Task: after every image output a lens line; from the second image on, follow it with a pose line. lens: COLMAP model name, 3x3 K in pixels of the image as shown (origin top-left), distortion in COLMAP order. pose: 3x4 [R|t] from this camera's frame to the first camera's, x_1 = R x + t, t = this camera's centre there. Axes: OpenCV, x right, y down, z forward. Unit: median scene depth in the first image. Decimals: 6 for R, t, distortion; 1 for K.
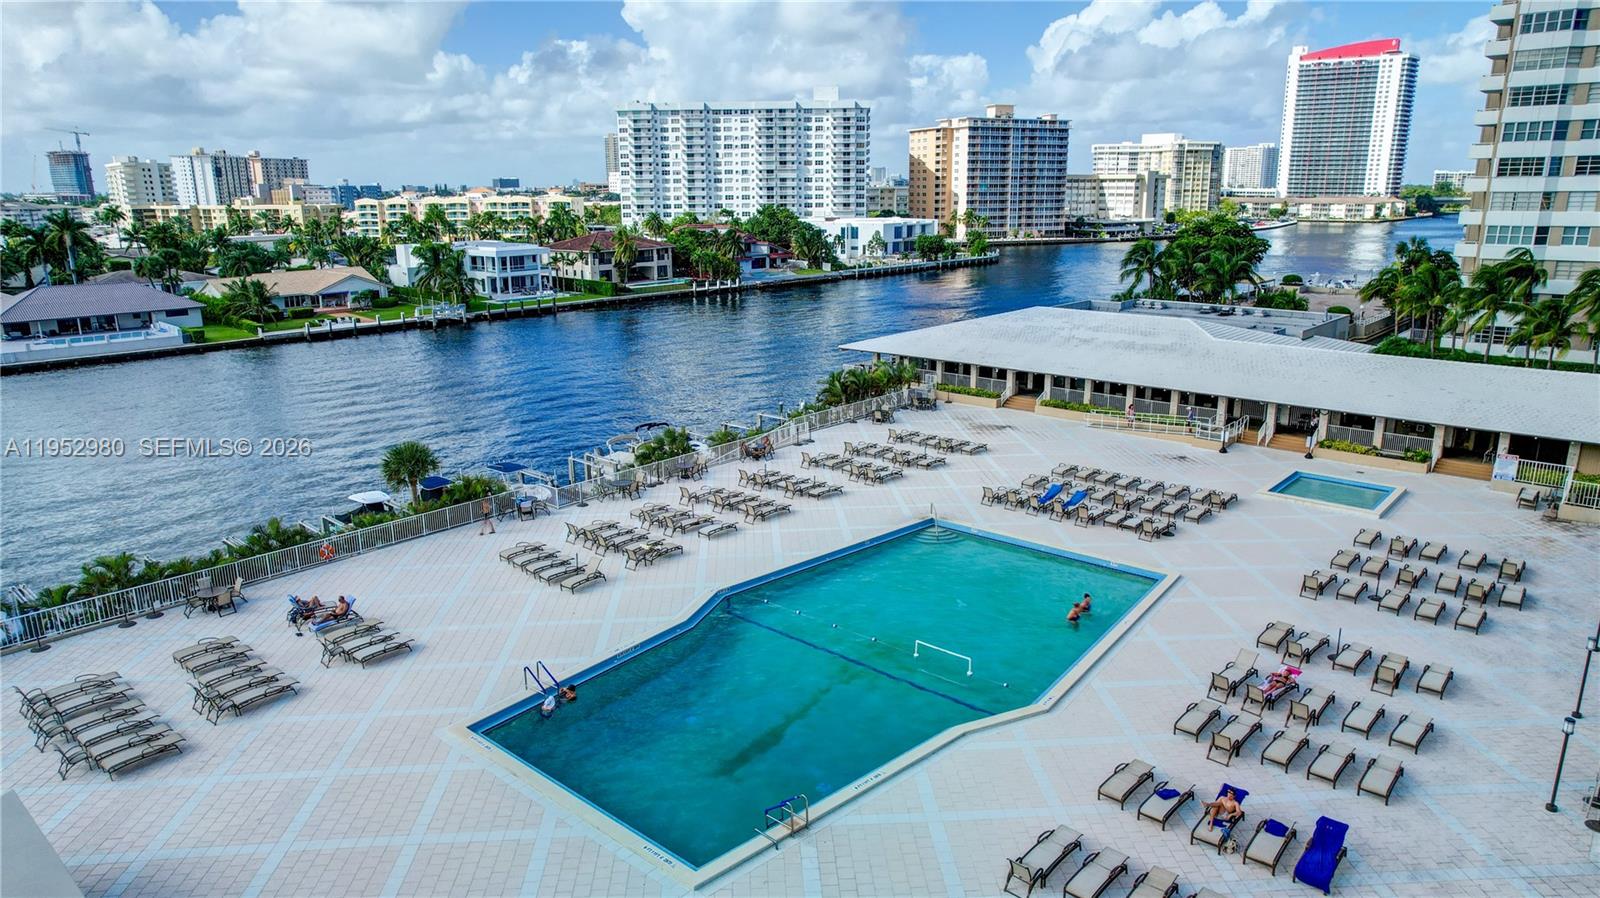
lens RADIAL K [[1012.6, 0, 802.2], [0, 1012.6, 448.9], [0, 0, 1]] dist [-0.007375, -0.001163]
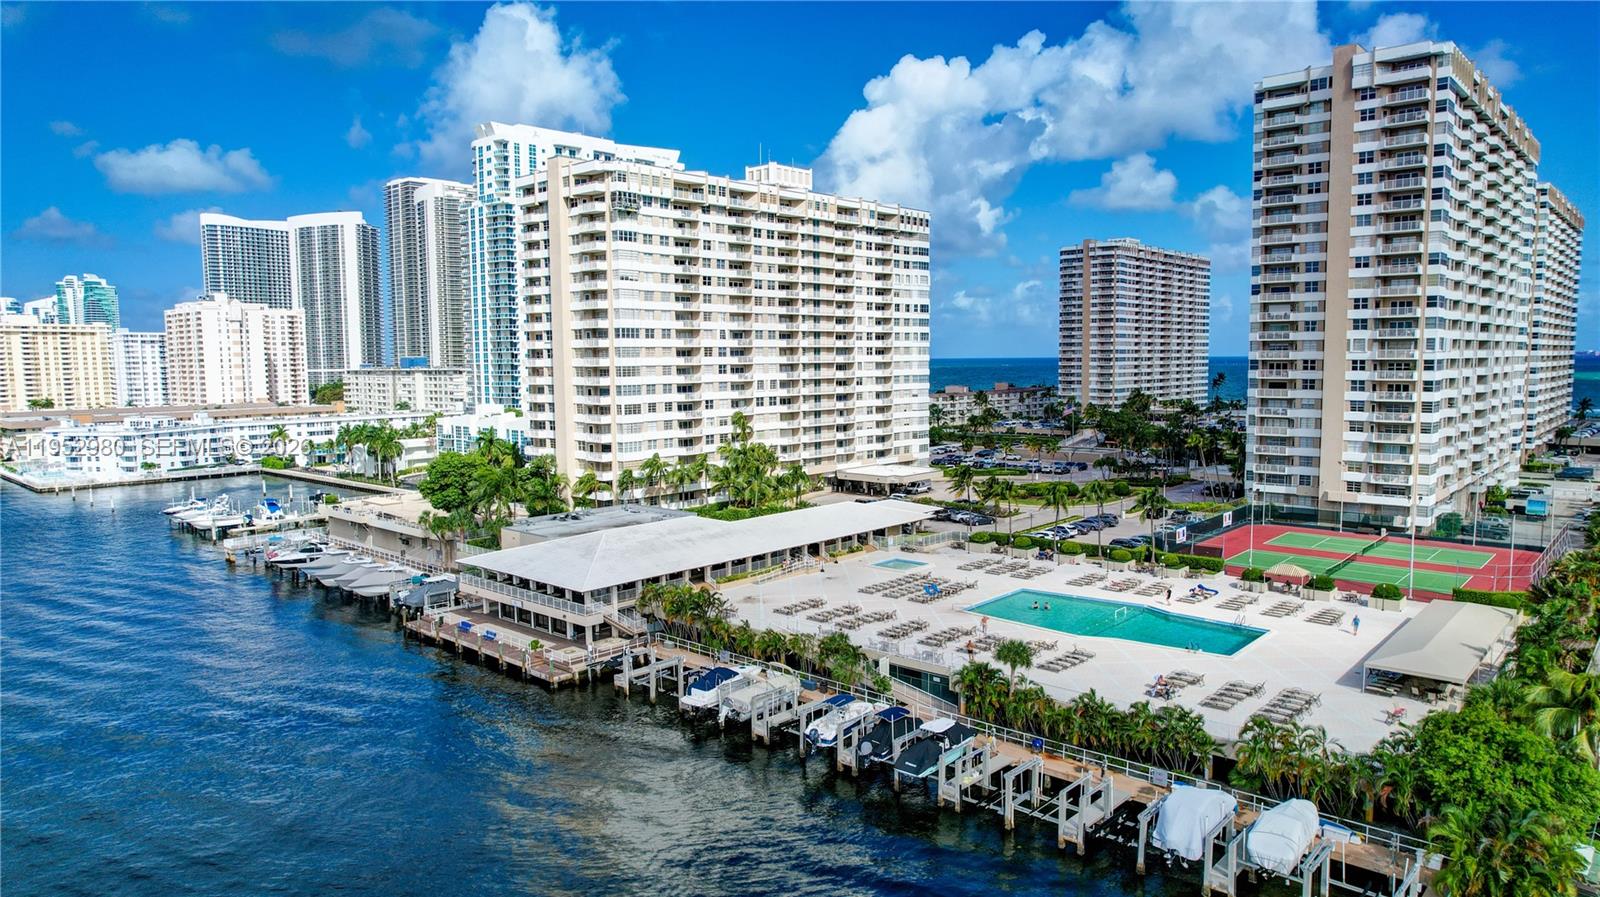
lens RADIAL K [[1021.6, 0, 802.1], [0, 1021.6, 451.7], [0, 0, 1]] dist [-0.068543, 0.057116]
pose [[0.004829, -0.080176, 0.996769, -1.897392], [0.259470, 0.962742, 0.076182, -0.476198], [-0.965739, 0.258264, 0.025452, 1.215271]]
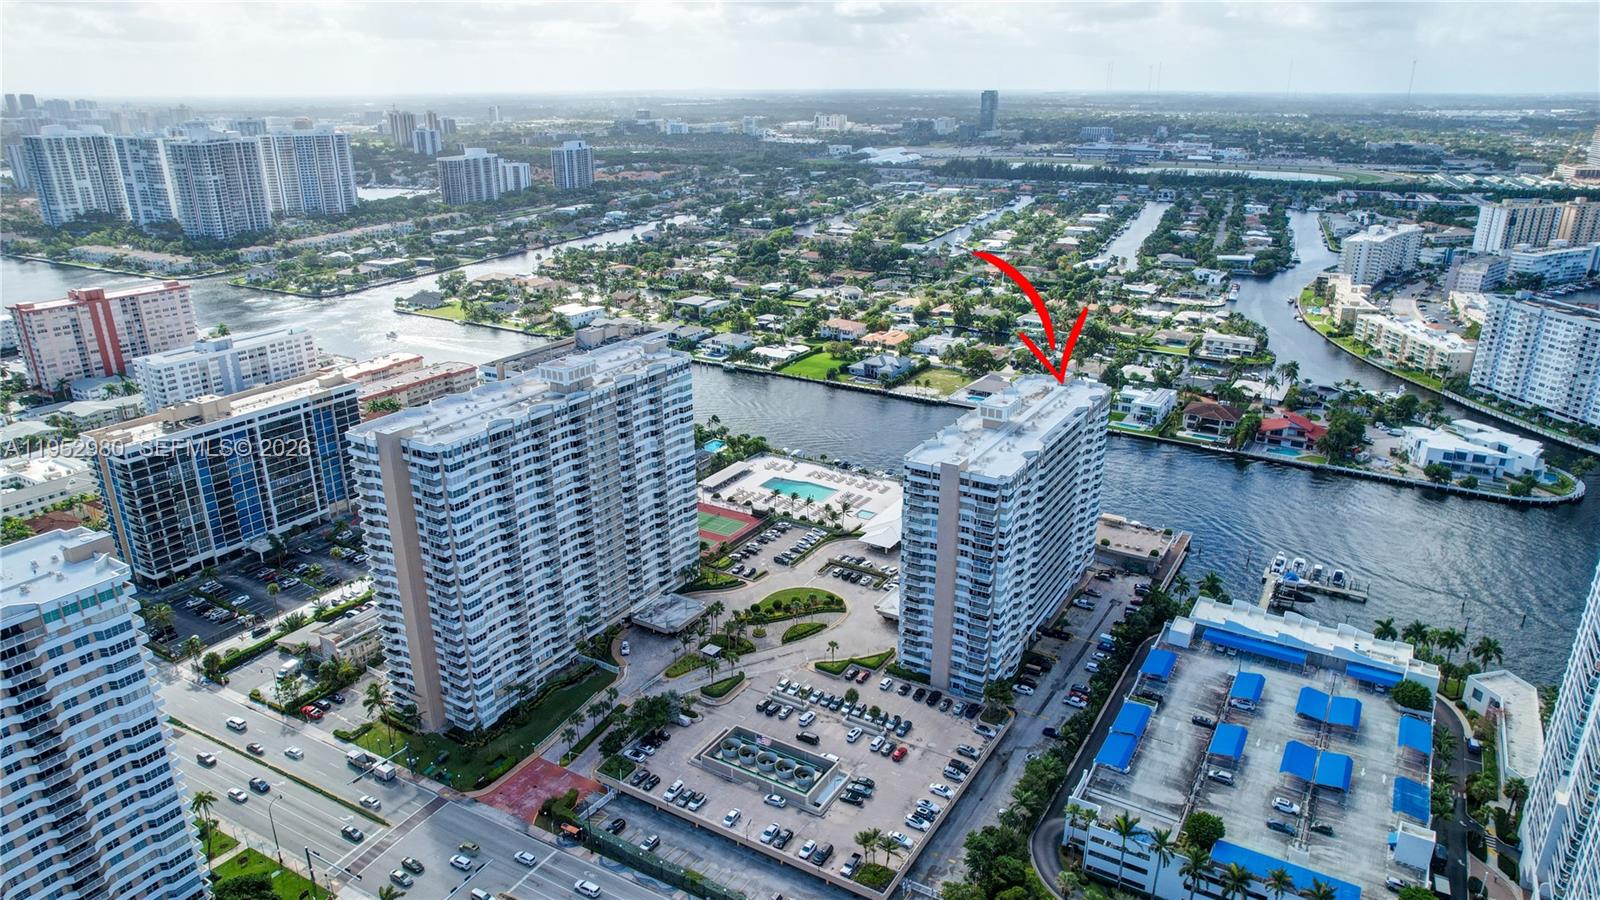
lens RADIAL K [[1013.1, 0, 807.8], [0, 1013.1, 454.7], [0, 0, 1]] dist [-0.076679, 0.062789]
pose [[0.190571, 0.347336, -0.918172, 6.671821], [-0.249097, 0.921811, 0.297011, -2.271925], [0.949544, 0.172112, 0.262191, -1.106459]]
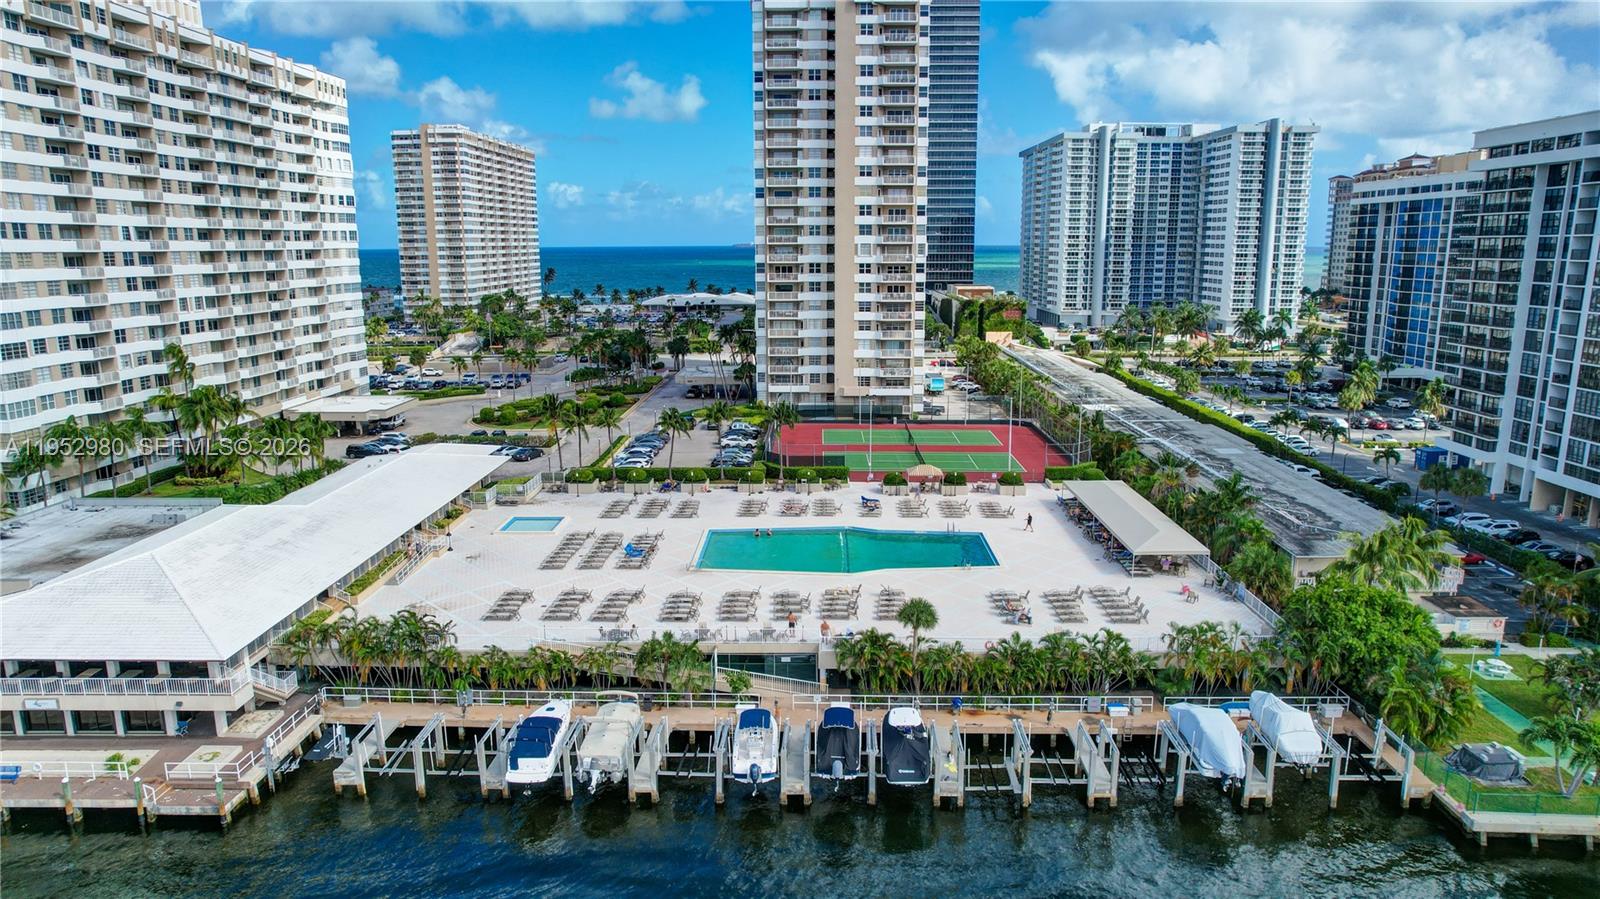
lens RADIAL K [[1026.4, 0, 802.1], [0, 1026.4, 454.8], [0, 0, 1]] dist [-0.078589, 0.076003]
pose [[-0.653963, -0.139312, 0.743589, -1.289224], [0.200205, 0.915988, 0.347684, -0.692156], [-0.729555, 0.376243, -0.571132, 1.847194]]
